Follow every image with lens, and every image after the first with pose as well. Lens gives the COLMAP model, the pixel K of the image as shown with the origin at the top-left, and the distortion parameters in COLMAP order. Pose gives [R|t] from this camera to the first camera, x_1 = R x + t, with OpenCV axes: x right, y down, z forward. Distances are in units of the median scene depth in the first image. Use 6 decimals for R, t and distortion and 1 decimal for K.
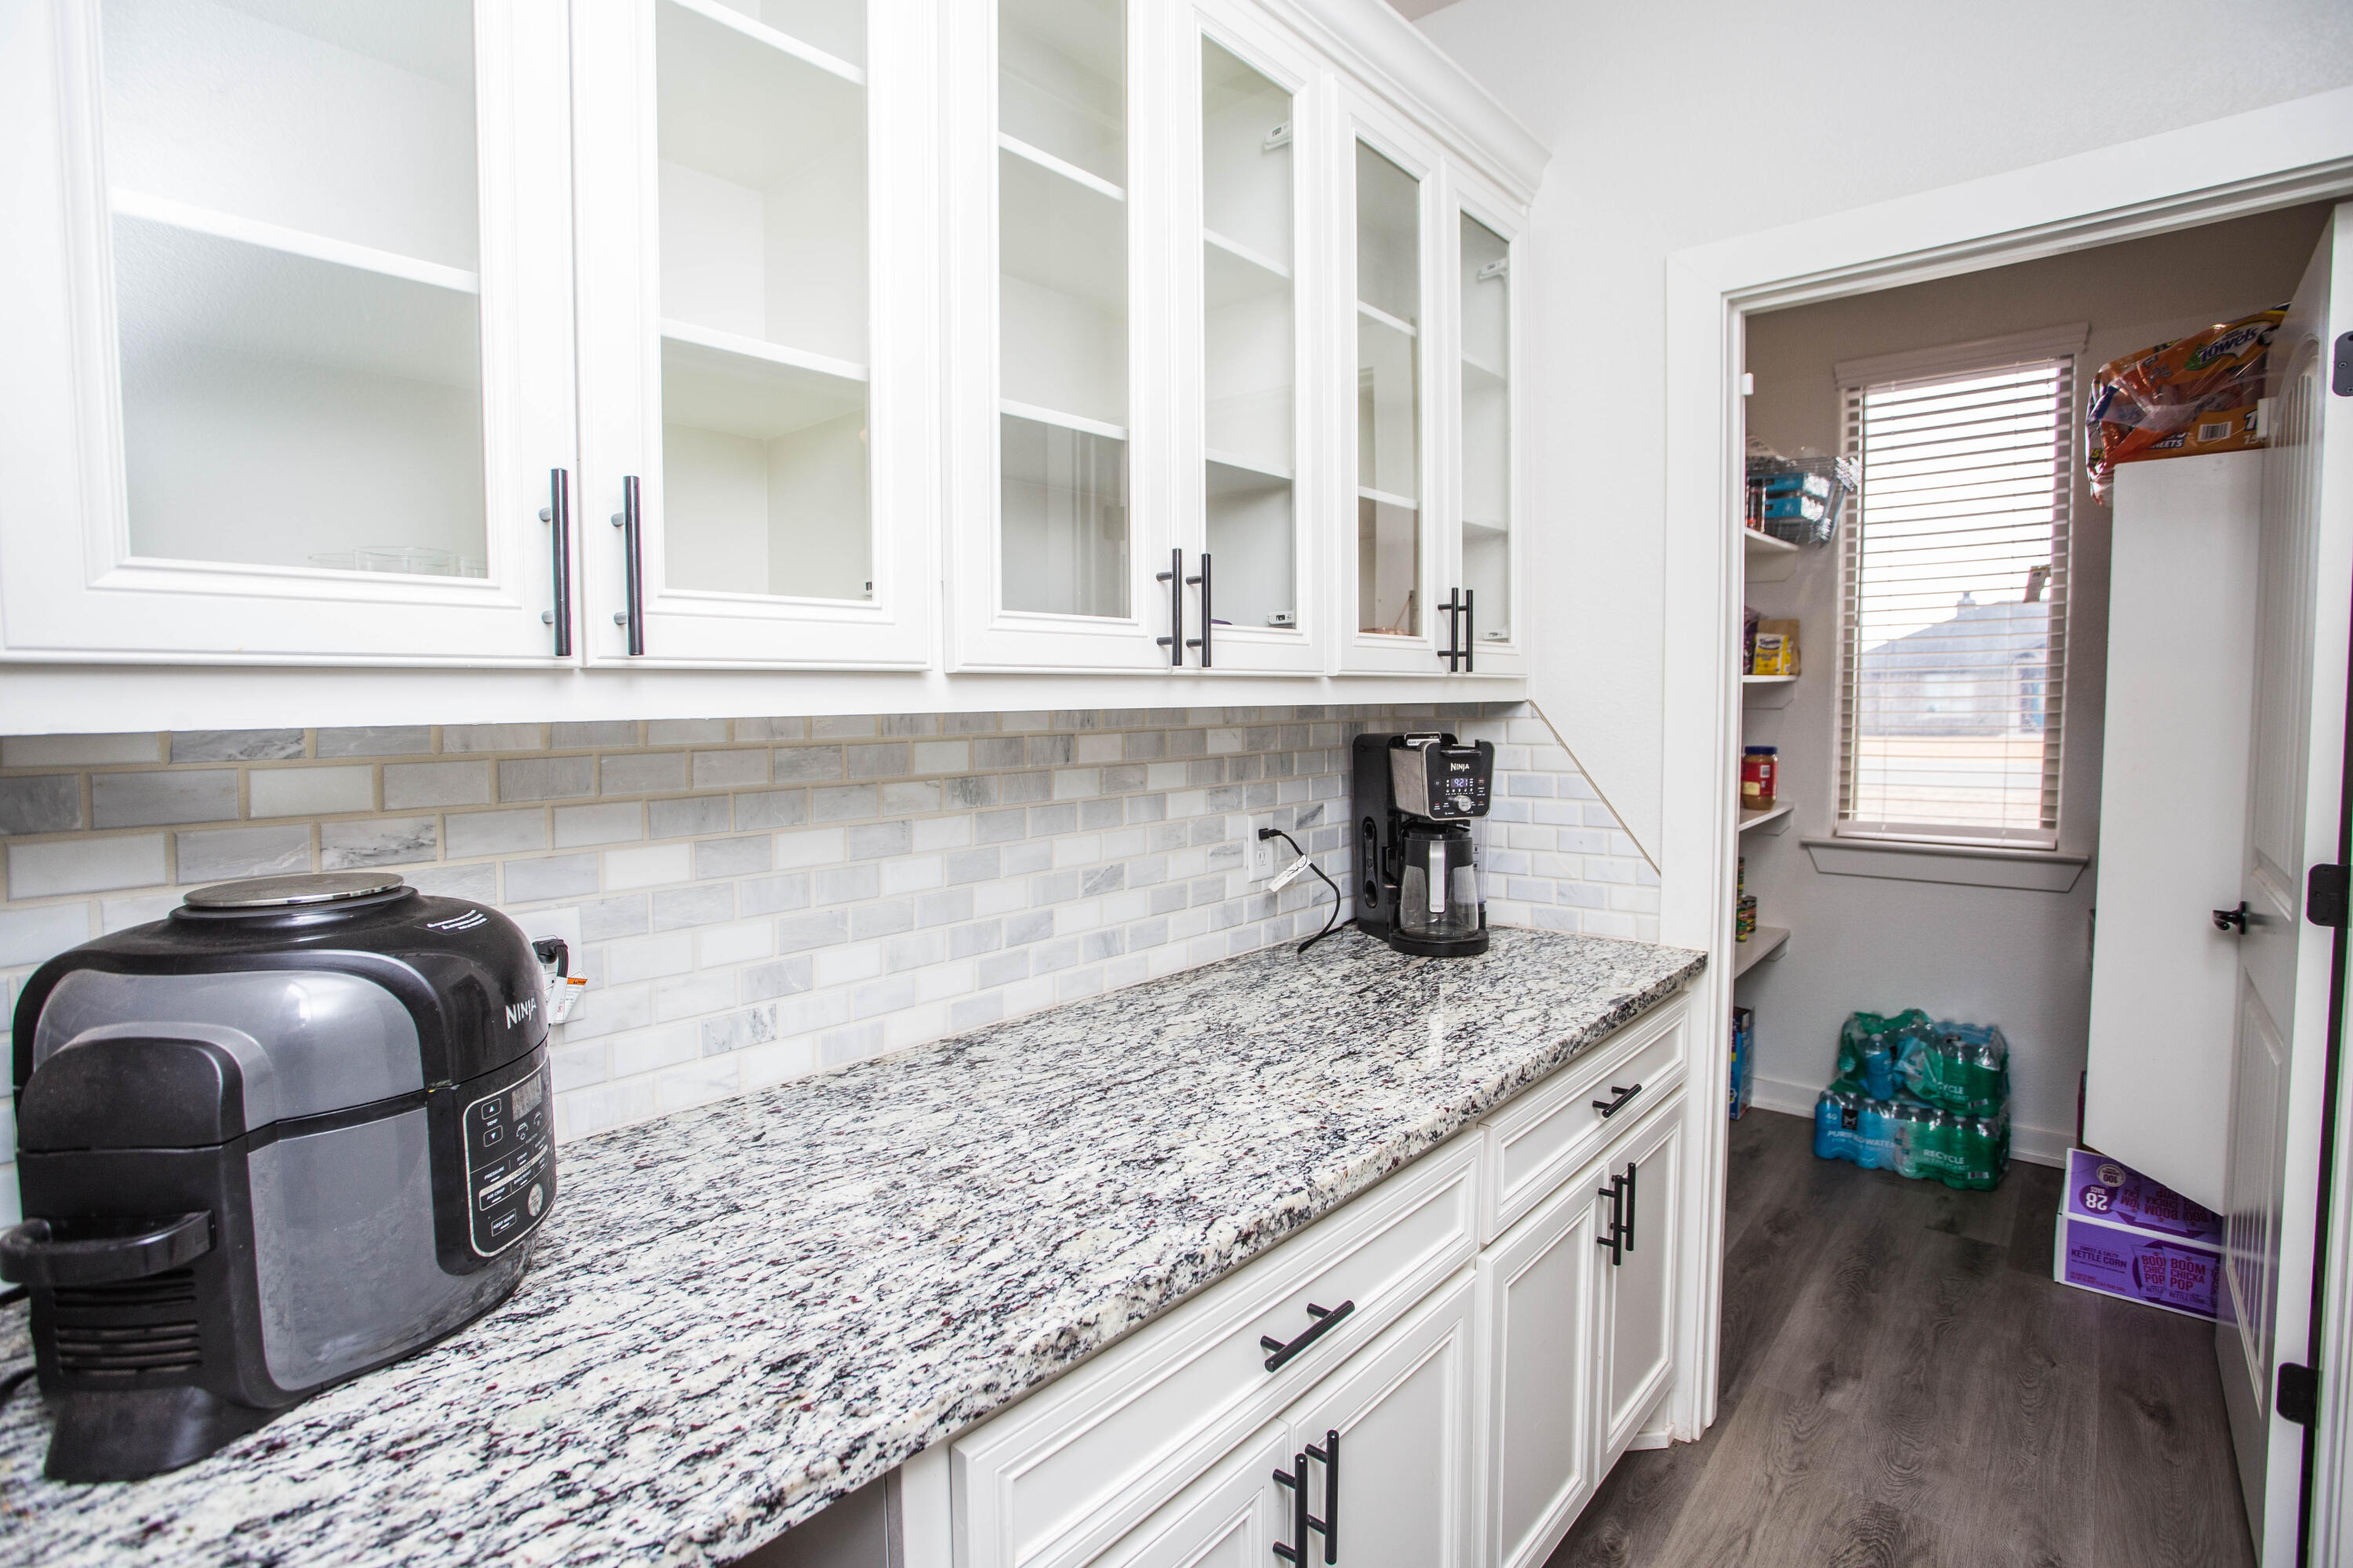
lens RADIAL K [[1145.8, 0, 1165.3], [0, 1145.8, 765.1], [0, 0, 1]] dist [-0.077974, 0.032922]
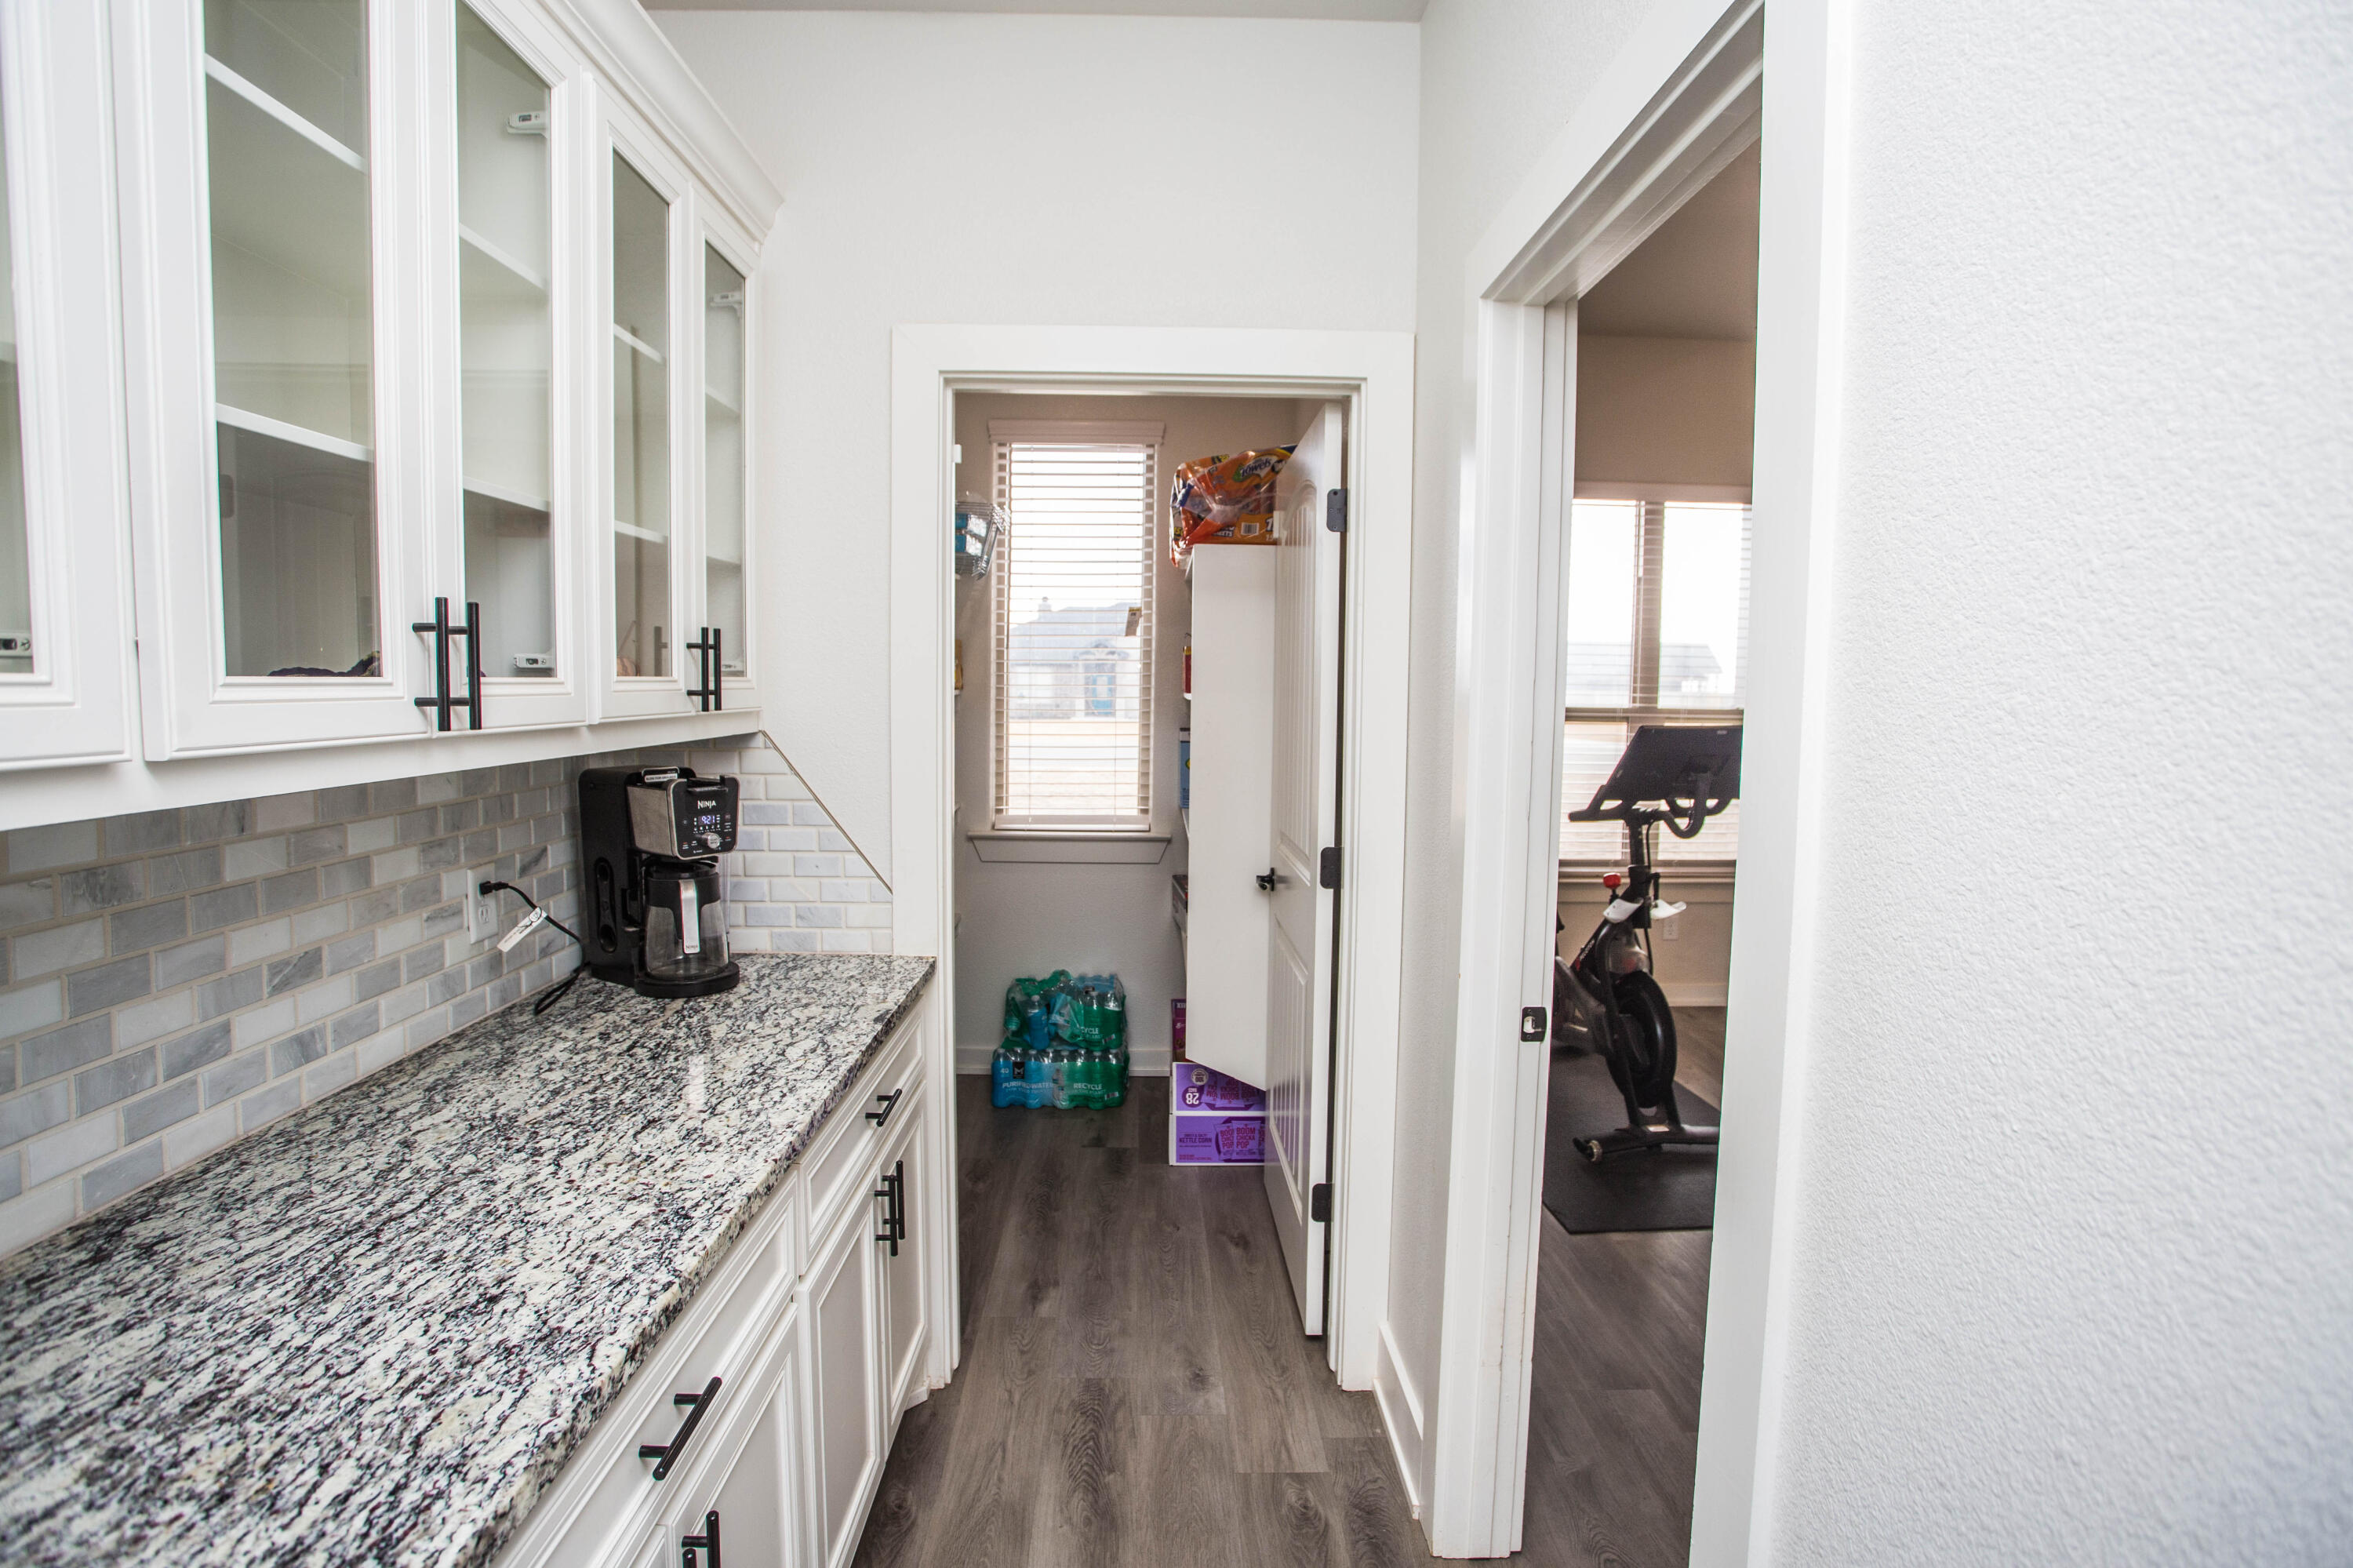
lens RADIAL K [[1139.2, 0, 1168.6], [0, 1139.2, 772.4], [0, 0, 1]] dist [-0.076102, 0.033099]
pose [[0.743880, -0.033191, 0.667489, -0.101393], [0.020675, 0.999431, 0.026656, -0.046007], [-0.667994, -0.006029, 0.744142, 0.000273]]
